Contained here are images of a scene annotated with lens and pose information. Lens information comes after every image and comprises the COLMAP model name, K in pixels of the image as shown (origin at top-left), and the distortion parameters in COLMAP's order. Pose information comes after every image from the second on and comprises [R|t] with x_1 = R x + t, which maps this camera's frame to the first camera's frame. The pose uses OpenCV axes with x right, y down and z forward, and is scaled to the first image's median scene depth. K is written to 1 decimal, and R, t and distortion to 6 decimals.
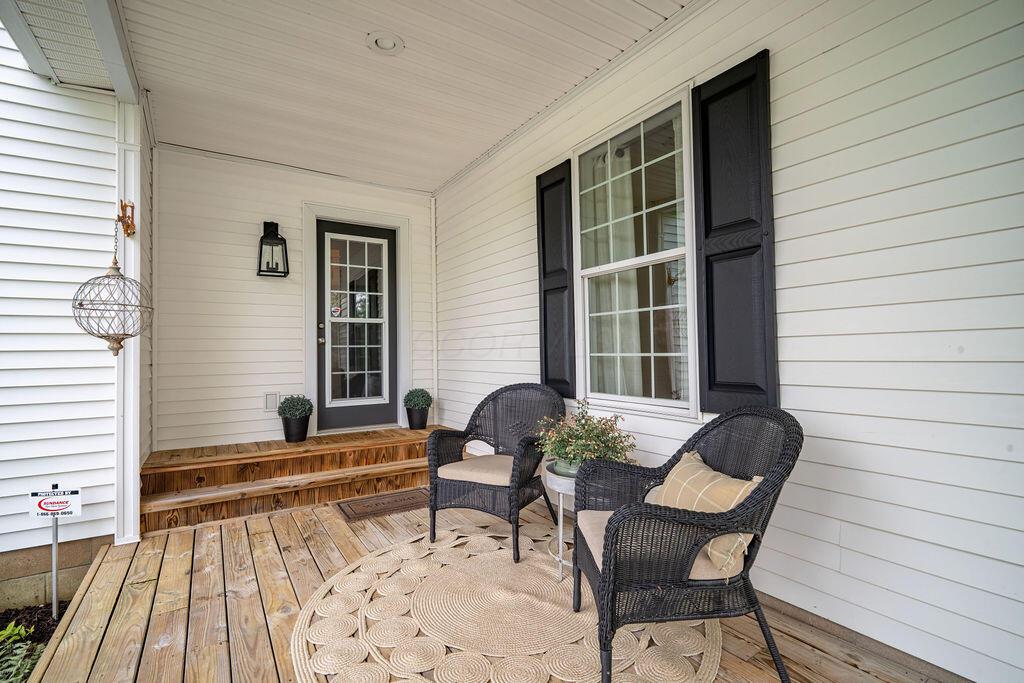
lens RADIAL K [[479.0, 0, 513.8], [0, 479.0, 355.9], [0, 0, 1]] dist [-0.000590, -0.005560]
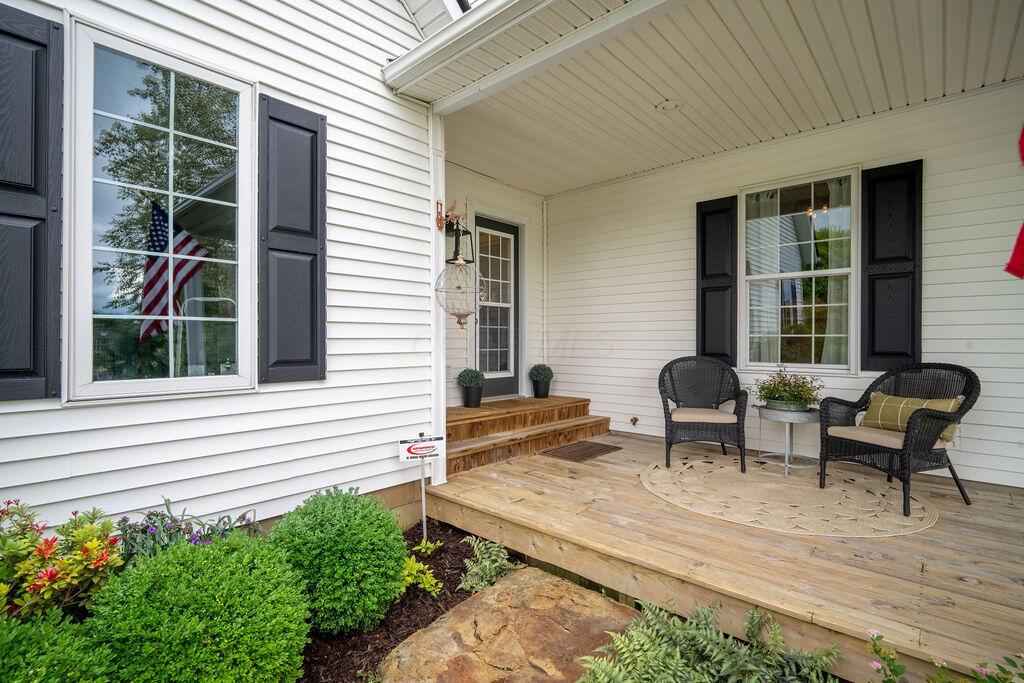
lens RADIAL K [[485.5, 0, 519.2], [0, 485.5, 357.8], [0, 0, 1]] dist [-0.003214, -0.001029]
pose [[0.965308, 0.005520, 0.261055, -0.866455], [-0.013237, 0.999526, 0.027812, 0.031988], [-0.260778, -0.030302, 0.964923, -0.218711]]
